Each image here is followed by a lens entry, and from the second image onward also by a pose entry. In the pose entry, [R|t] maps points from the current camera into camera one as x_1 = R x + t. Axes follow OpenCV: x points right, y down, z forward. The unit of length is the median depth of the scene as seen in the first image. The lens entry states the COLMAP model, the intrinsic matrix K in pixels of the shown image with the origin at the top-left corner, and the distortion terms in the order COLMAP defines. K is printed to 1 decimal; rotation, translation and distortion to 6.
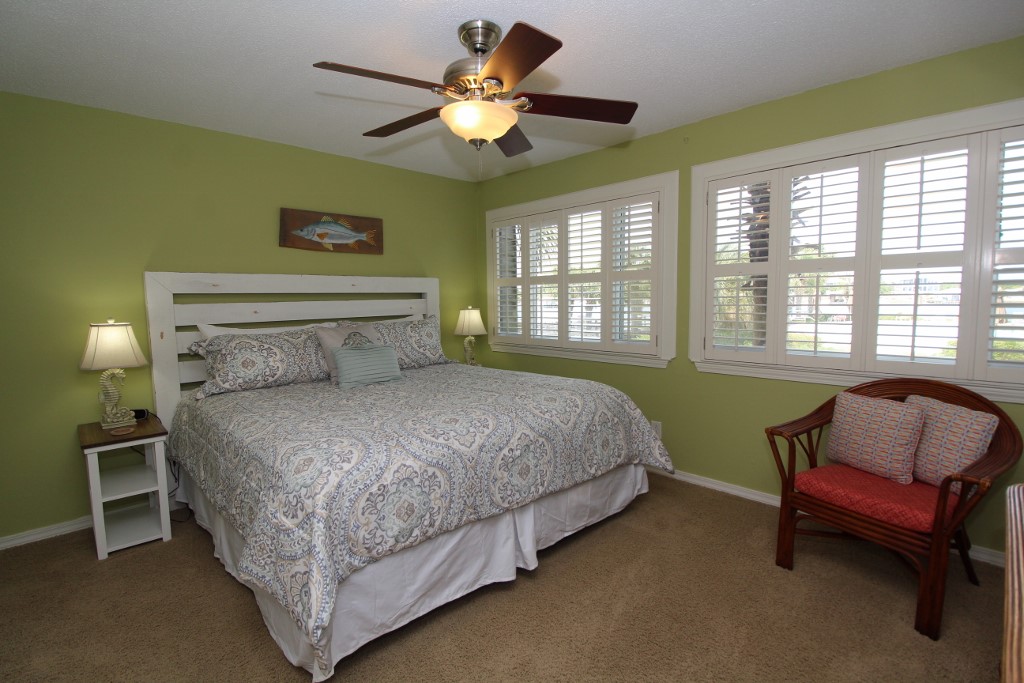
lens RADIAL K [[473.8, 0, 505.8], [0, 473.8, 342.8], [0, 0, 1]] dist [0.003195, -0.015356]
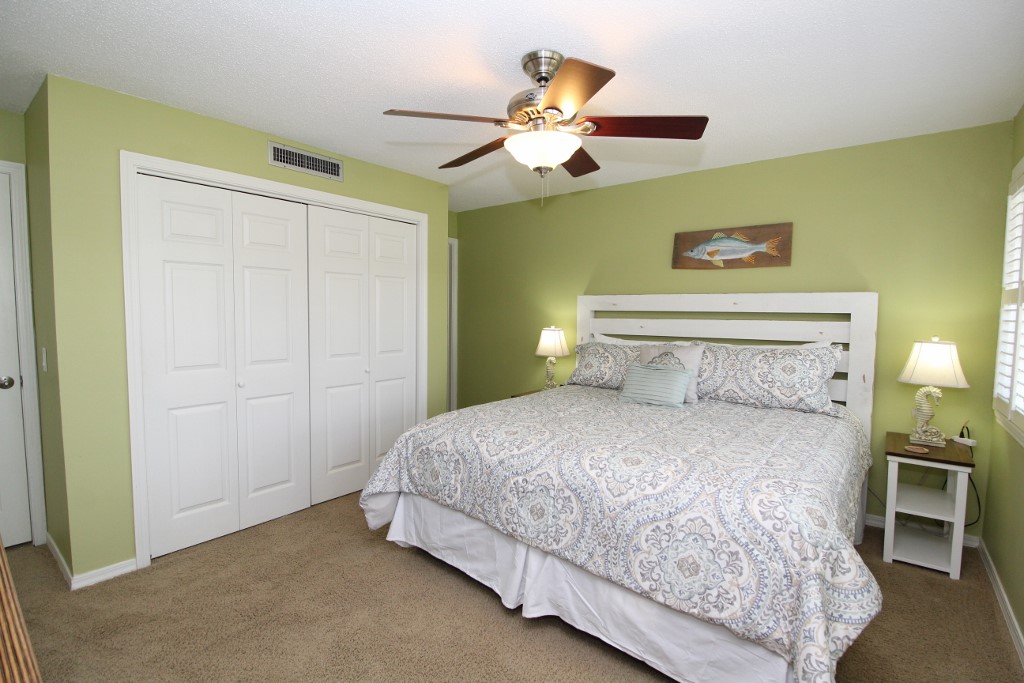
lens RADIAL K [[473.8, 0, 505.8], [0, 473.8, 342.8], [0, 0, 1]] dist [0.003195, -0.015356]
pose [[0.130324, 0.085592, -0.987770, 0.566606], [-0.104092, 0.991942, 0.072219, -0.072037], [0.985992, 0.093407, 0.138184, 0.482170]]
